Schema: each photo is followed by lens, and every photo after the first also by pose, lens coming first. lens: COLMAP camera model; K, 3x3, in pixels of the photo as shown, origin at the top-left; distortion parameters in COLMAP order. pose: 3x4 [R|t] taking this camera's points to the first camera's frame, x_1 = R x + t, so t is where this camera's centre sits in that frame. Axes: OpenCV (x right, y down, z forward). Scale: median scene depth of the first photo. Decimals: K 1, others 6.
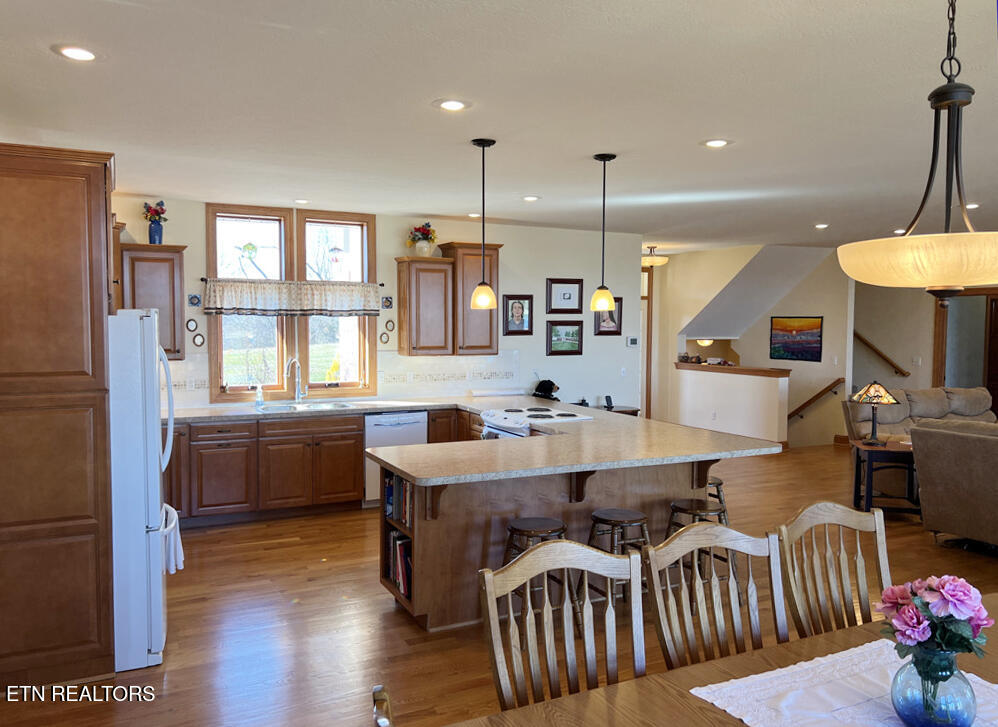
lens RADIAL K [[758.6, 0, 488.4], [0, 758.6, 364.3], [0, 0, 1]] dist [0.031488, -0.041408]
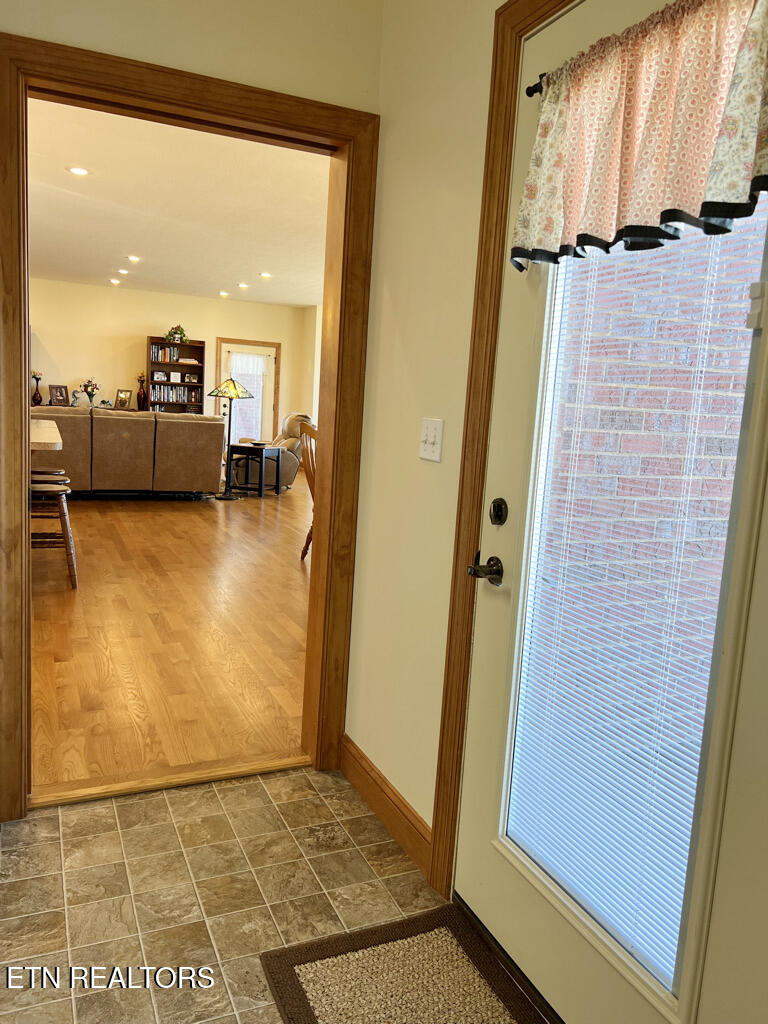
lens RADIAL K [[770.2, 0, 384.0], [0, 770.2, 512.0], [0, 0, 1]] dist [0.036612, -0.041725]
pose [[0.024052, -0.142106, 0.989559, -0.580481], [-0.006393, 0.989804, 0.142296, 0.044052], [-0.999690, -0.009749, 0.022898, 0.272378]]
